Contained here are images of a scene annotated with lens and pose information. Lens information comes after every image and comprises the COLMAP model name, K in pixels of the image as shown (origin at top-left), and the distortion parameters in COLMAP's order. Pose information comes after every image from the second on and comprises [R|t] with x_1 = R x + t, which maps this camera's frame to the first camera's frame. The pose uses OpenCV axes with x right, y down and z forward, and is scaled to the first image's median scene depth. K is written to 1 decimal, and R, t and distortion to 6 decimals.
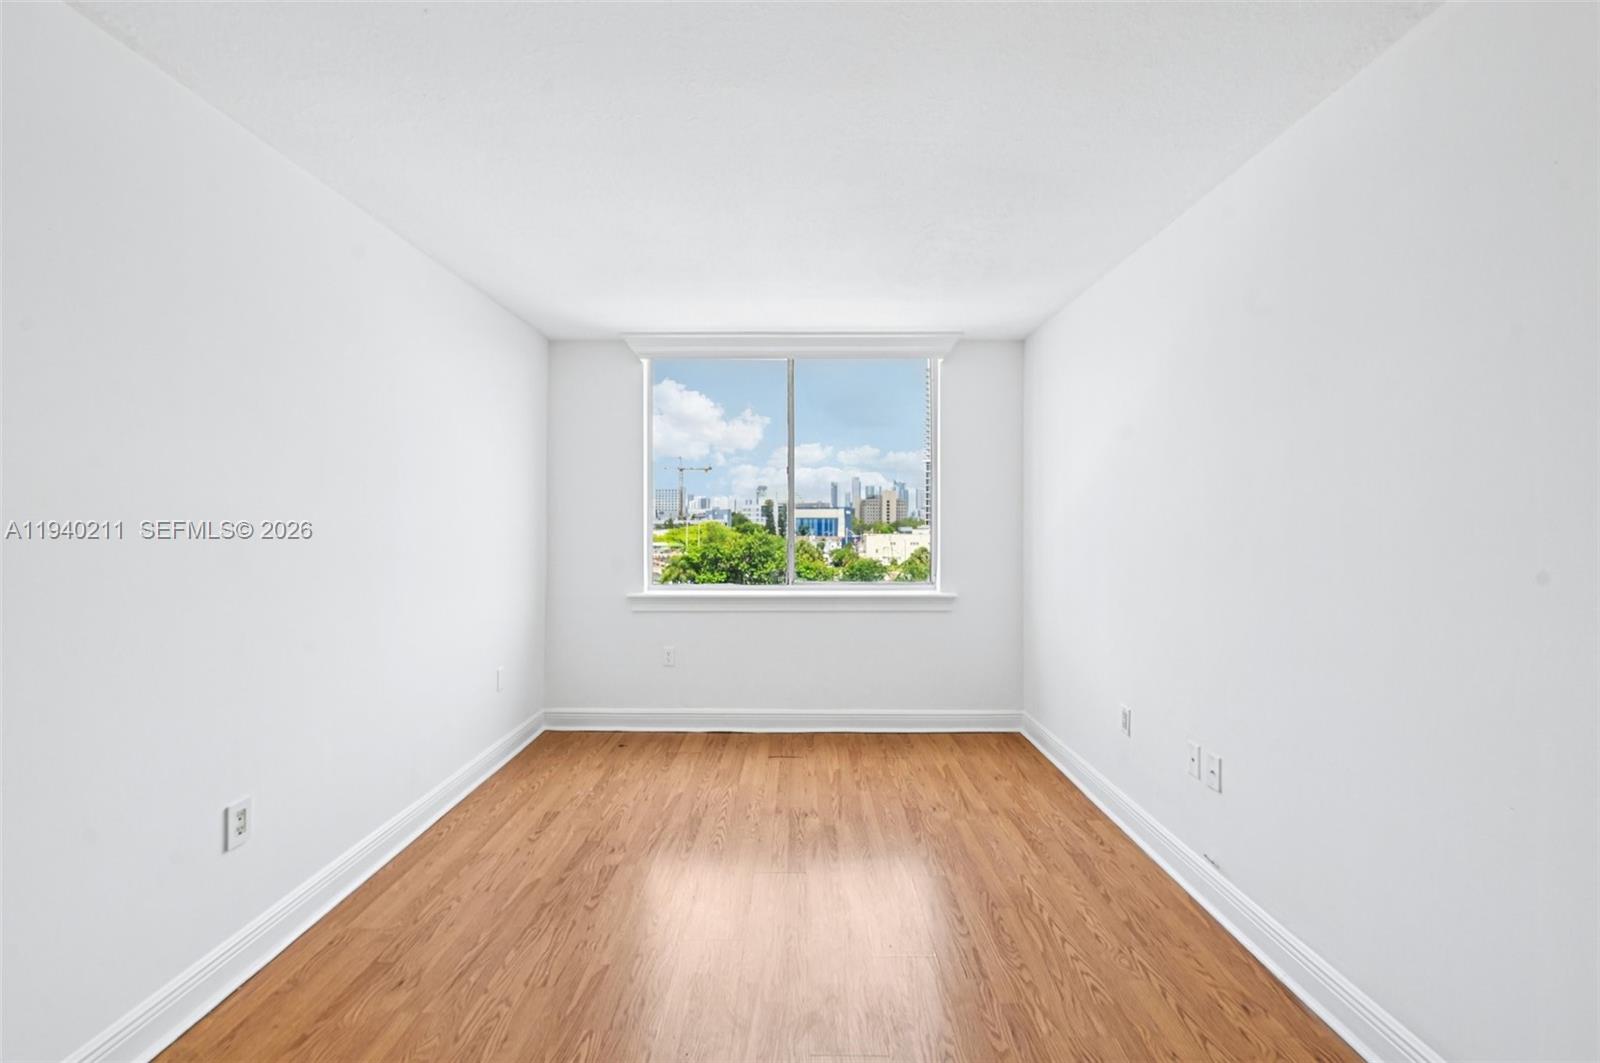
lens RADIAL K [[662.3, 0, 796.6], [0, 662.3, 520.5], [0, 0, 1]] dist [0.000079, -0.000587]
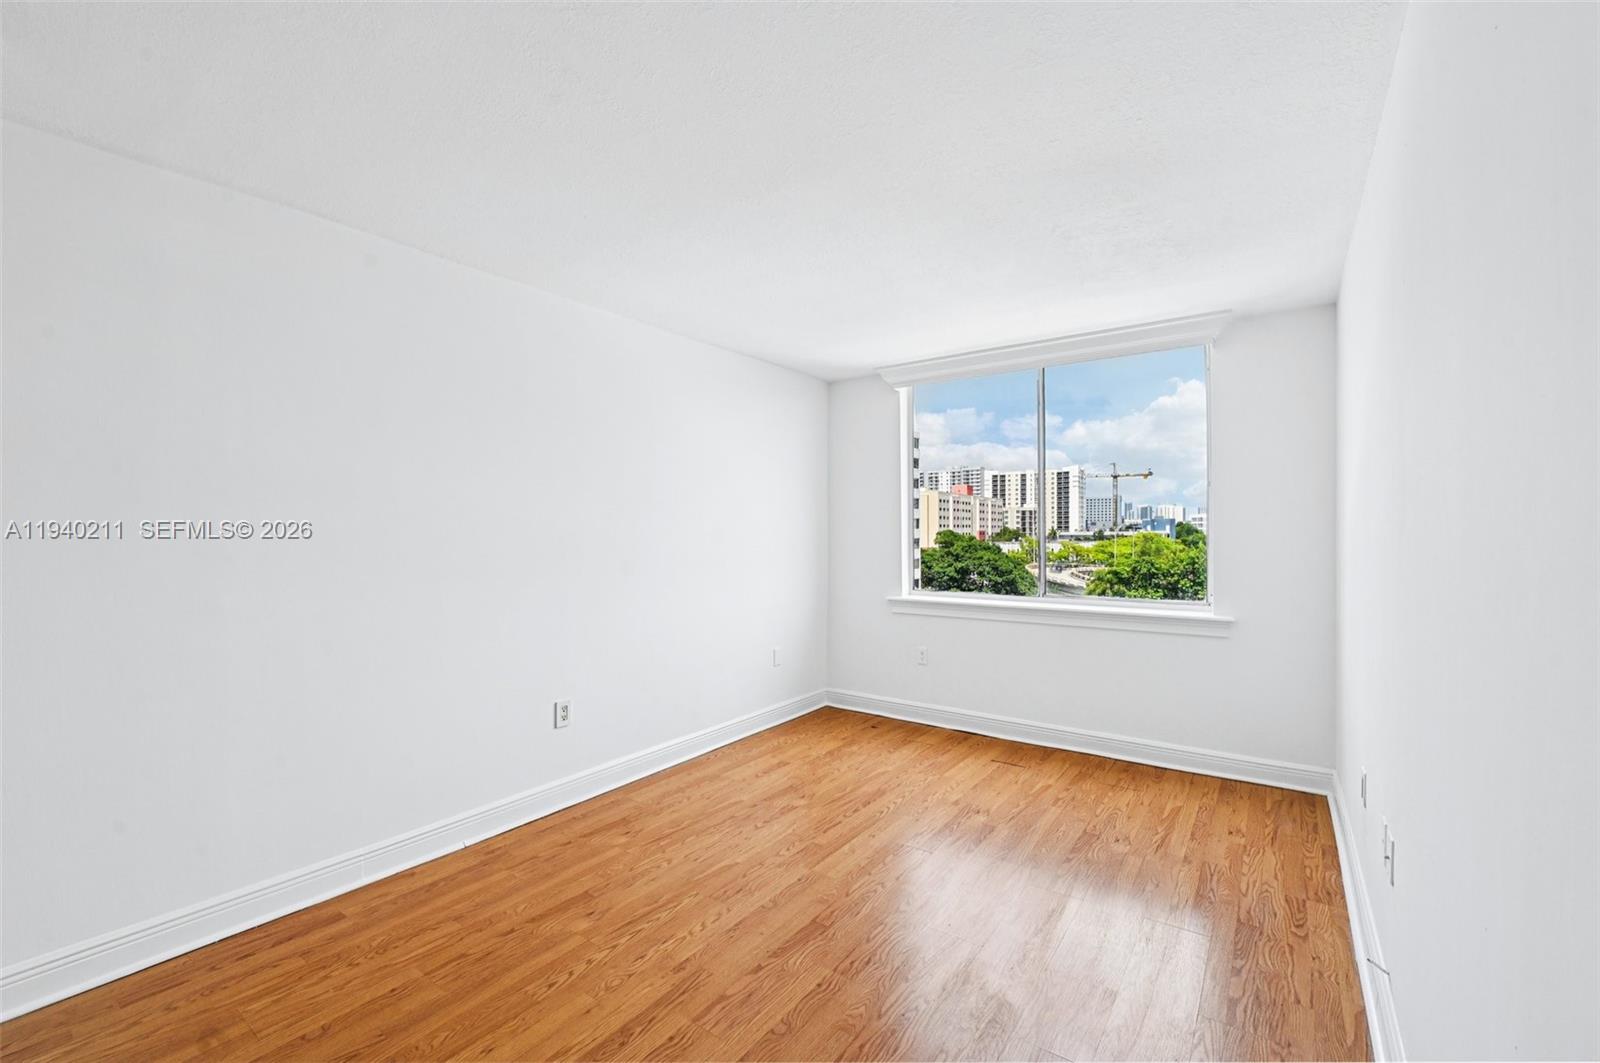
lens RADIAL K [[657.5, 0, 807.8], [0, 657.5, 542.2], [0, 0, 1]] dist [-0.001471, -0.000216]
pose [[0.820449, 0.006169, -0.571687, 0.300722], [0.002666, 0.999890, 0.014616, 0.000033], [0.571714, -0.013515, 0.820342, -0.003715]]
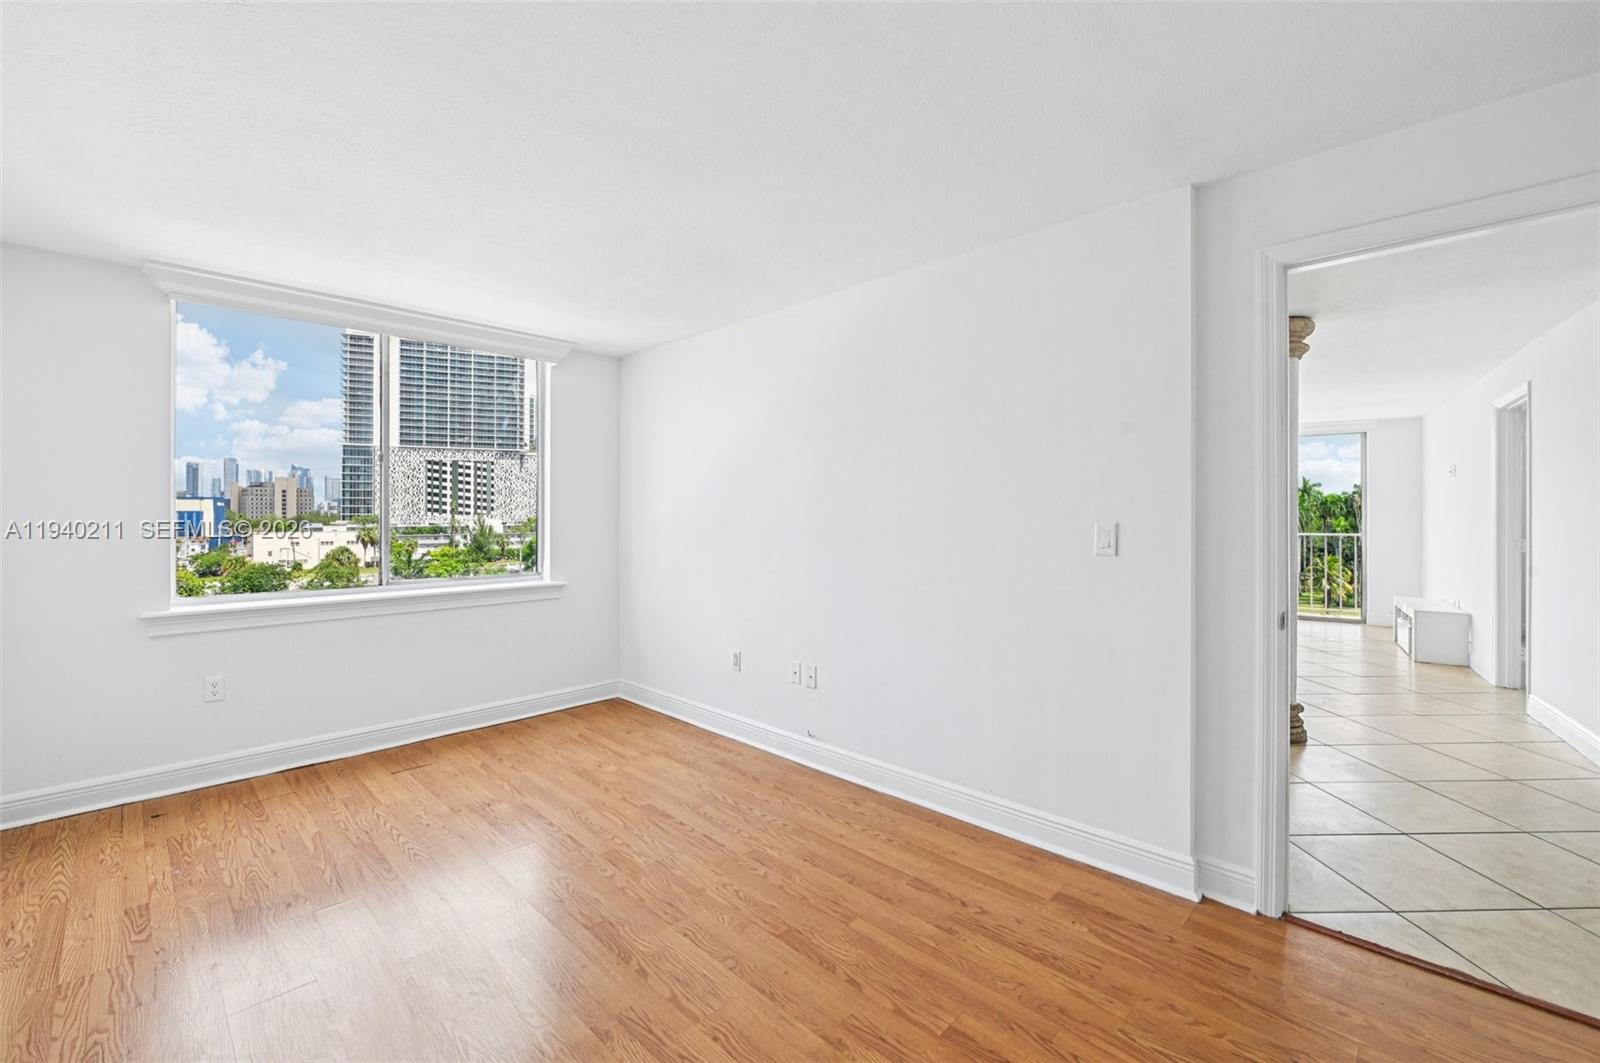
lens RADIAL K [[662.3, 0, 796.6], [0, 662.3, 520.5], [0, 0, 1]] dist [0.000079, -0.000587]
pose [[0.700157, -0.006505, 0.713959, -0.292985], [0.000449, 0.999962, 0.008670, 0.001280], [-0.713988, -0.005750, 0.700134, -0.033509]]
